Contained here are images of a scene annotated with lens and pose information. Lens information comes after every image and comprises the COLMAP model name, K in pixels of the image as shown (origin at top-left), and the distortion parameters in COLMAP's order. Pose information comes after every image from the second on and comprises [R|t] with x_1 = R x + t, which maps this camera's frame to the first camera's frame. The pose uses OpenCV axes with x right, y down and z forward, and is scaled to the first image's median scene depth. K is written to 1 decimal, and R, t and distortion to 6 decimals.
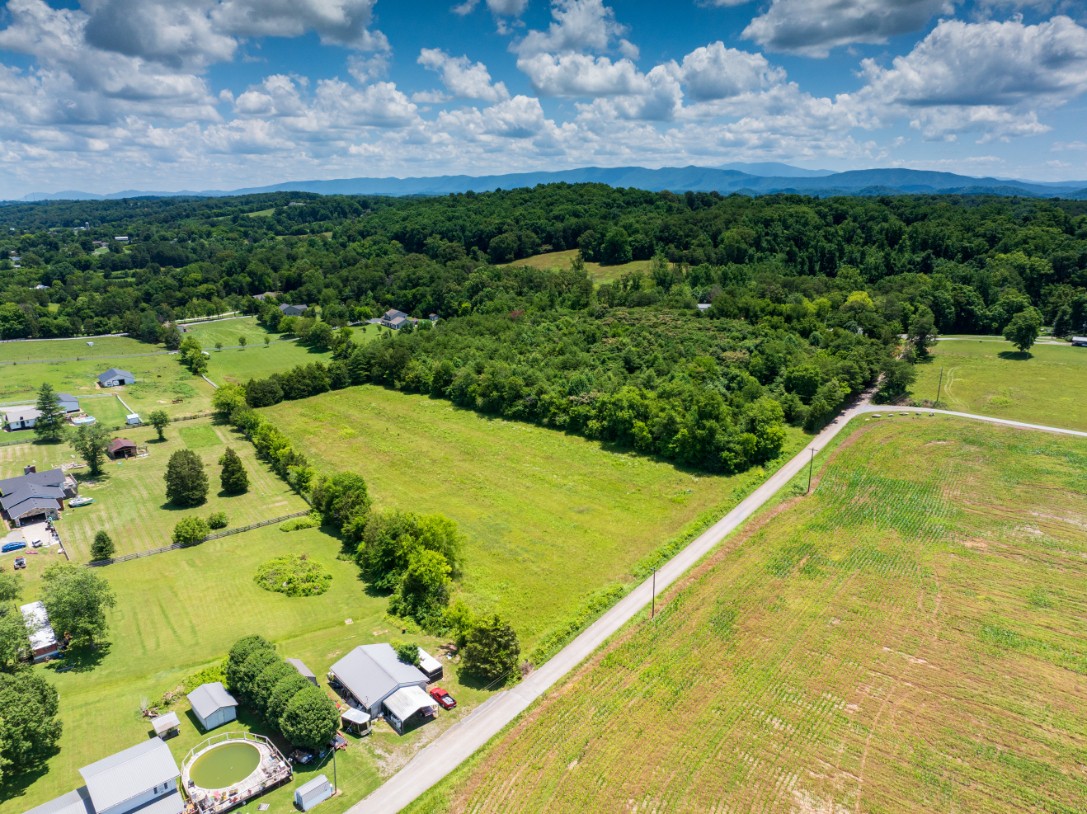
lens RADIAL K [[767.9, 0, 546.3], [0, 767.9, 408.3], [0, 0, 1]] dist [-0.041094, 0.008616]
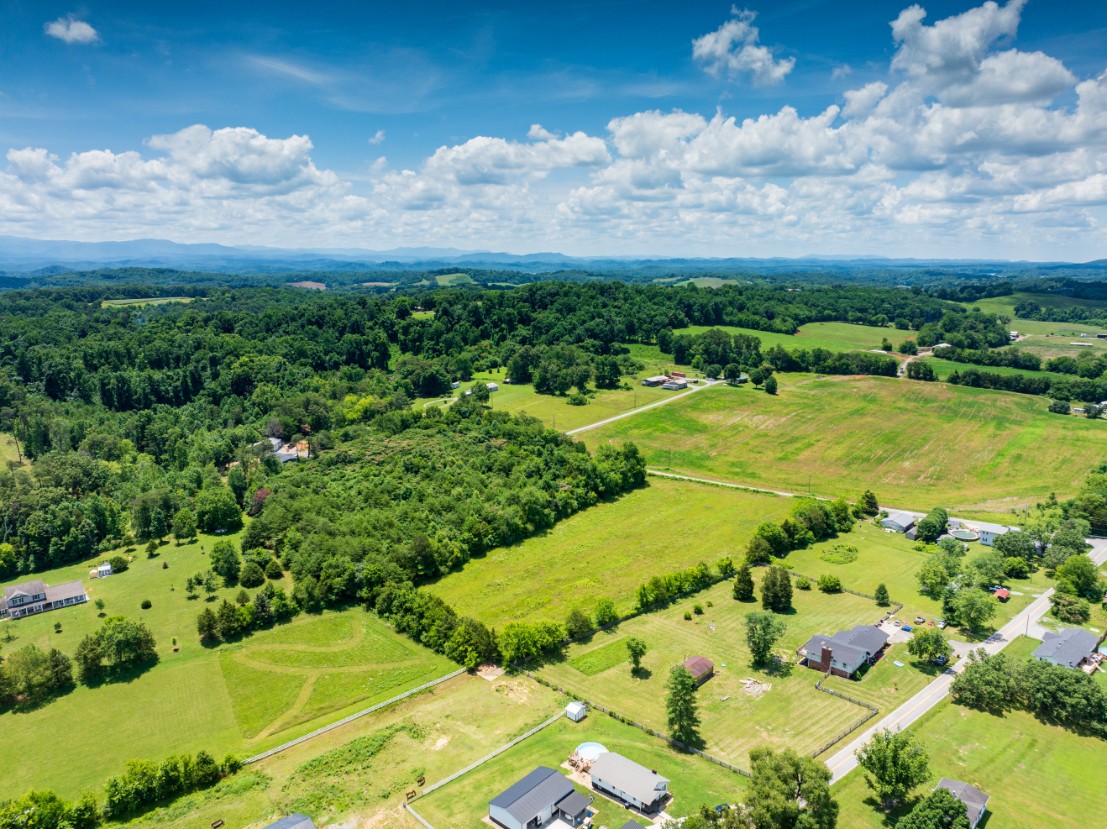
lens RADIAL K [[783.5, 0, 556.5], [0, 783.5, 414.3], [0, 0, 1]] dist [-0.035886, -0.007460]
pose [[-0.104151, -0.190545, 0.976138, -1.302430], [0.273481, 0.938154, 0.212310, -0.439147], [-0.956222, 0.289067, -0.045600, 1.047443]]
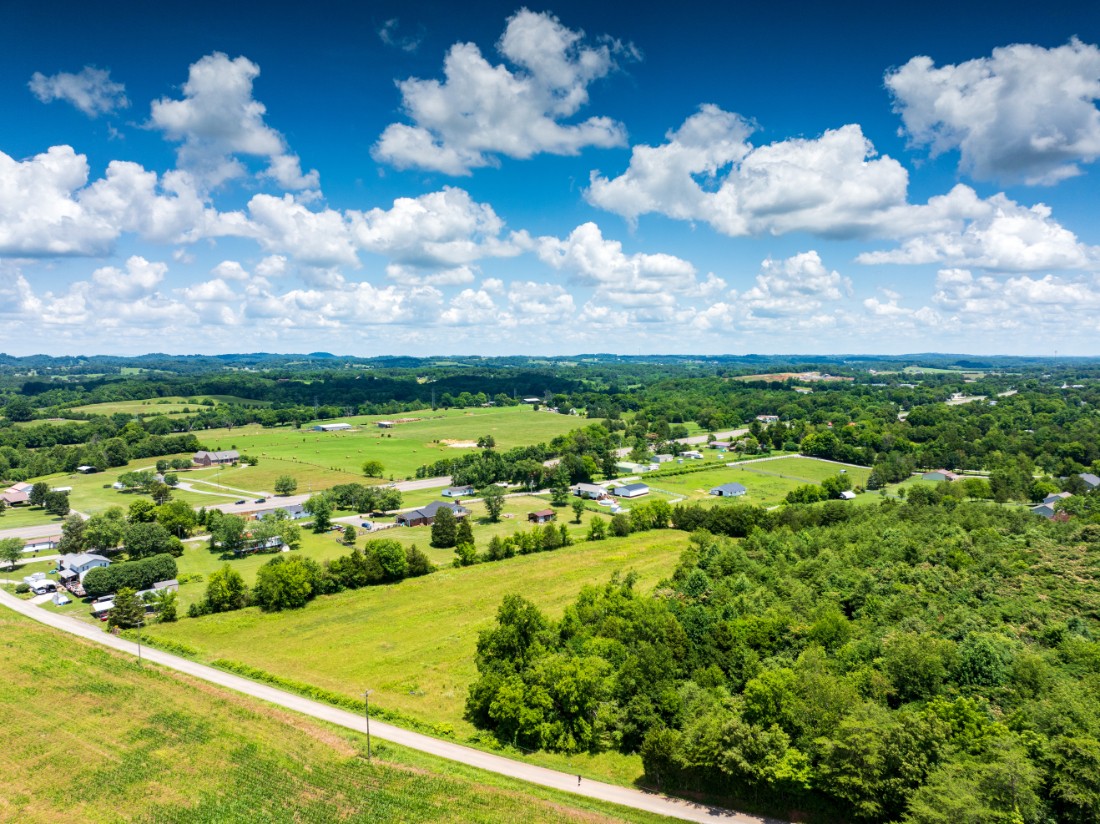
lens RADIAL K [[776.5, 0, 548.6], [0, 776.5, 406.1], [0, 0, 1]] dist [-0.033353, -0.004064]
pose [[0.083821, 0.068895, -0.994096, 0.759807], [-0.263235, 0.963701, 0.044593, -0.190493], [0.961083, 0.257943, 0.098914, 0.779870]]
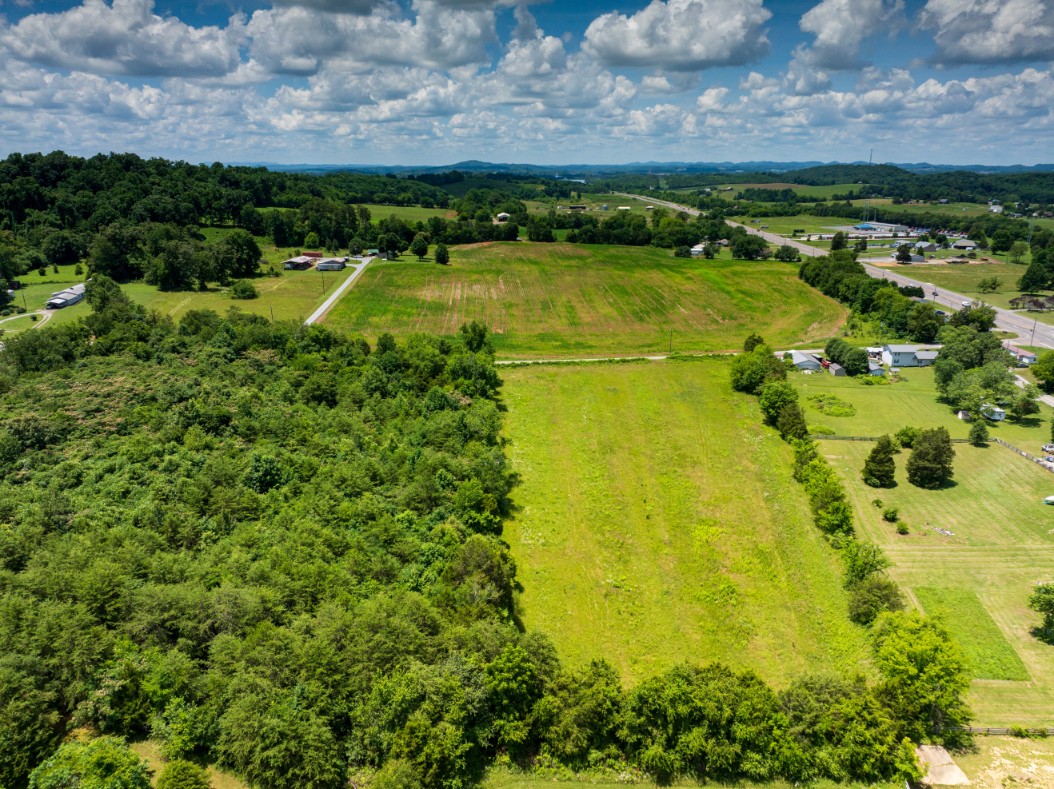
lens RADIAL K [[744.6, 0, 529.7], [0, 744.6, 395.8], [0, 0, 1]] dist [-0.041094, 0.008616]
pose [[-0.730258, -0.197338, 0.654050, -0.546229], [0.190805, 0.860362, 0.472622, -0.390378], [-0.655986, 0.469931, -0.590633, 1.439452]]
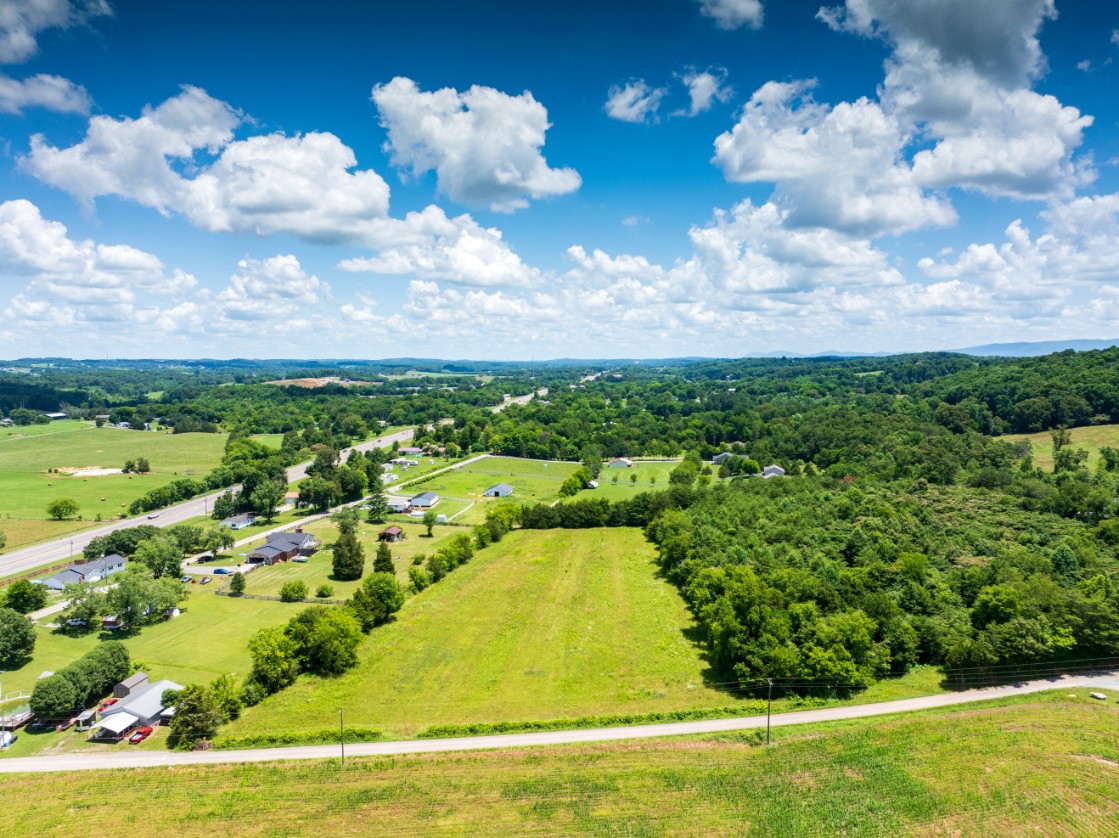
lens RADIAL K [[790.5, 0, 562.4], [0, 790.5, 420.3], [0, 0, 1]] dist [-0.041094, 0.008616]
pose [[0.681106, 0.061569, -0.729592, 0.555075], [-0.199749, 0.974285, -0.104256, -0.050160], [0.704411, 0.216744, 0.675889, 0.255435]]
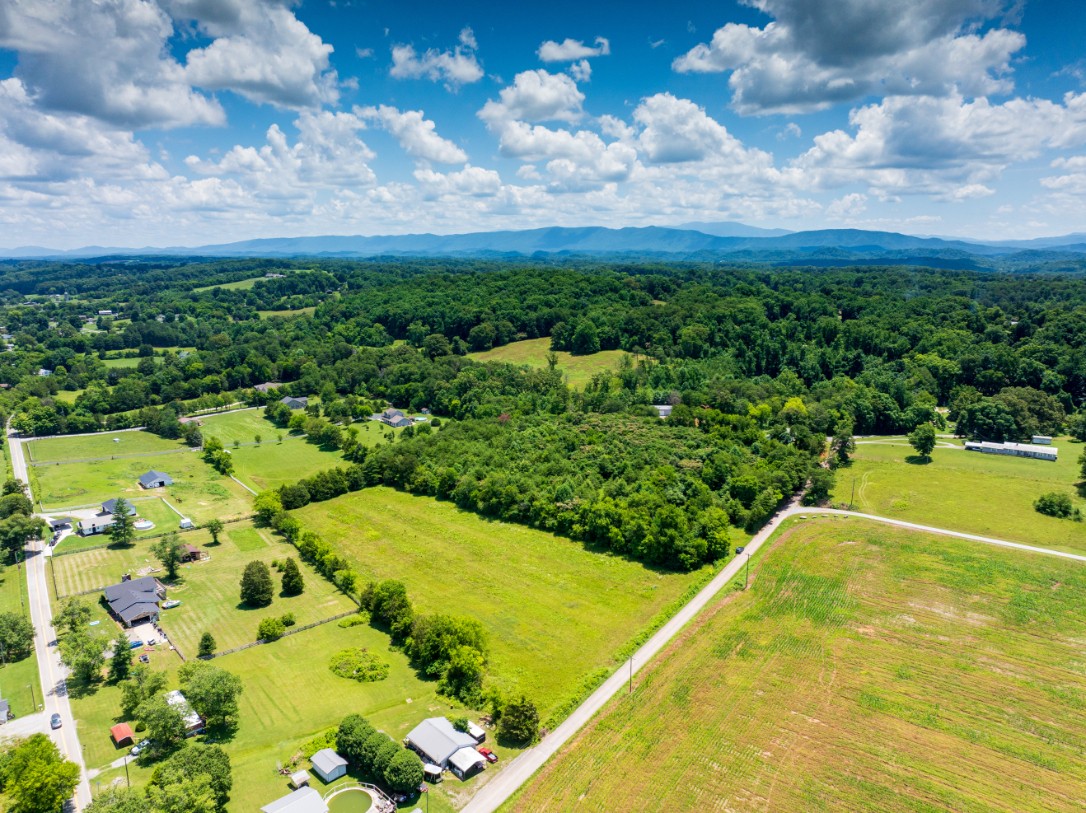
lens RADIAL K [[768.7, 0, 545.9], [0, 768.7, 406.3], [0, 0, 1]] dist [-0.035886, -0.007460]
pose [[0.998954, -0.006008, 0.045324, -0.041763], [0.009252, 0.997382, -0.071718, -0.082935], [-0.044775, 0.072062, 0.996395, -0.233275]]
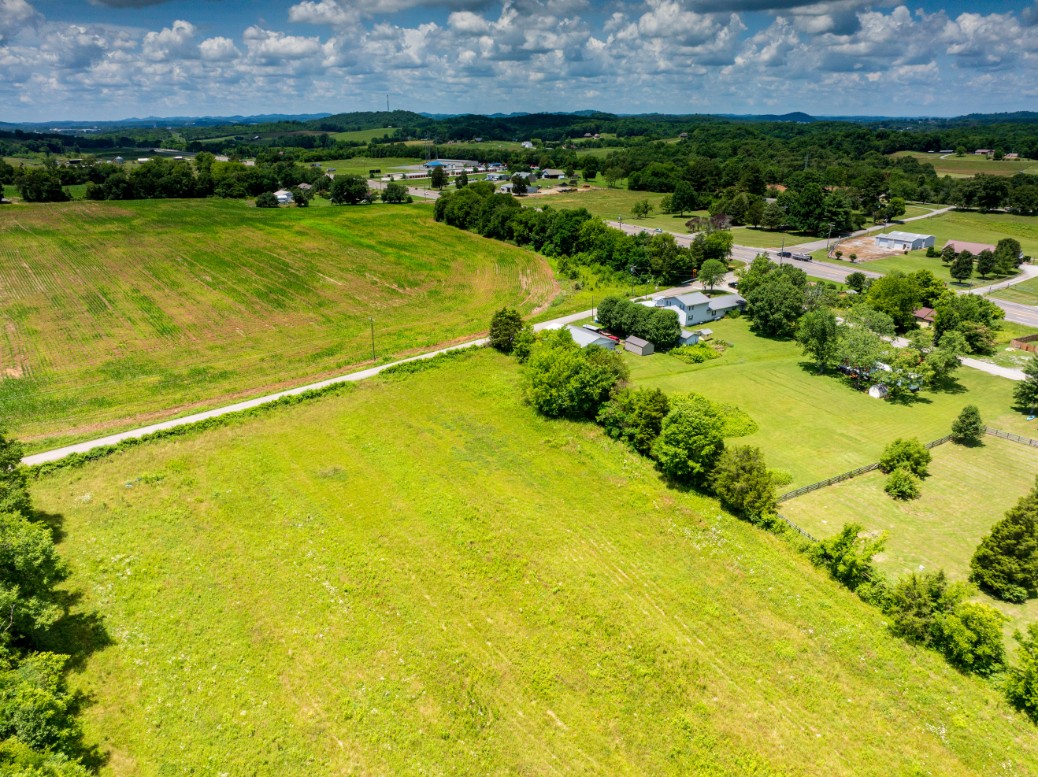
lens RADIAL K [[734.7, 0, 521.8], [0, 734.7, 388.3], [0, 0, 1]] dist [-0.035886, -0.007460]
pose [[-0.988996, -0.044124, 0.141209, -0.148889], [0.047633, 0.808689, 0.586304, -0.210687], [-0.140064, 0.586579, -0.797689, 1.088776]]
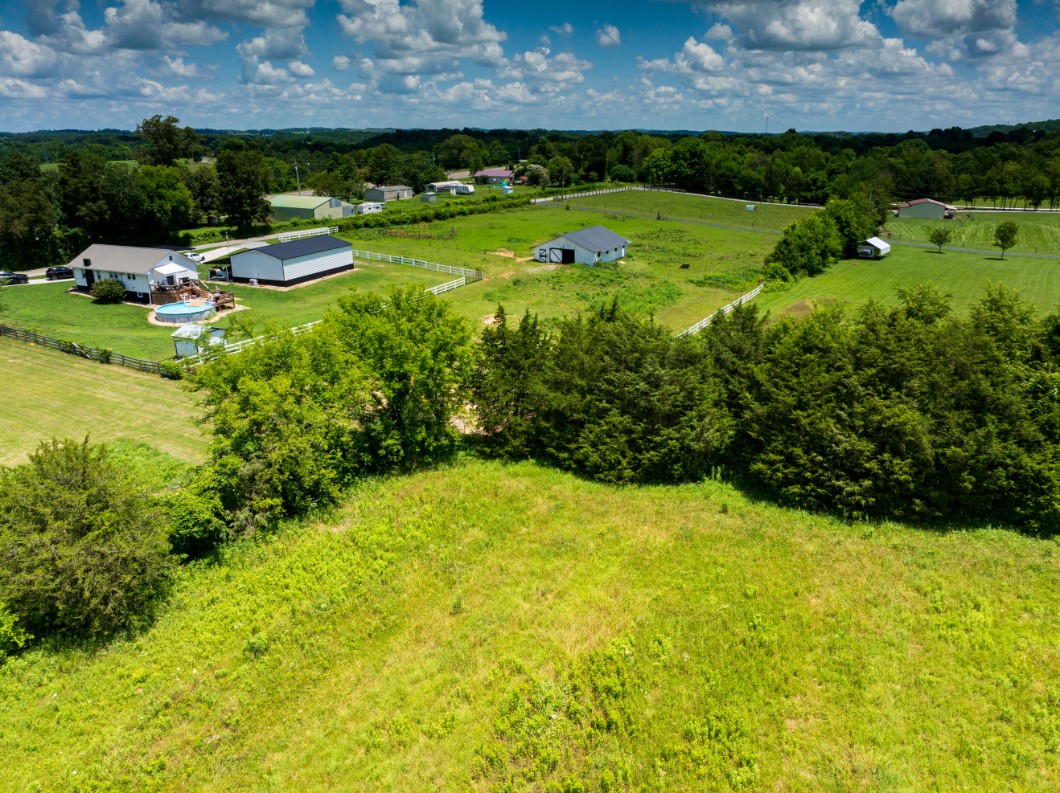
lens RADIAL K [[748.3, 0, 528.7], [0, 748.3, 390.8], [0, 0, 1]] dist [-0.033353, -0.004064]
pose [[0.402455, 0.301357, -0.864416, -0.272782], [-0.244311, 0.945372, 0.215834, -0.061746], [0.882237, 0.124323, 0.454094, 1.061392]]
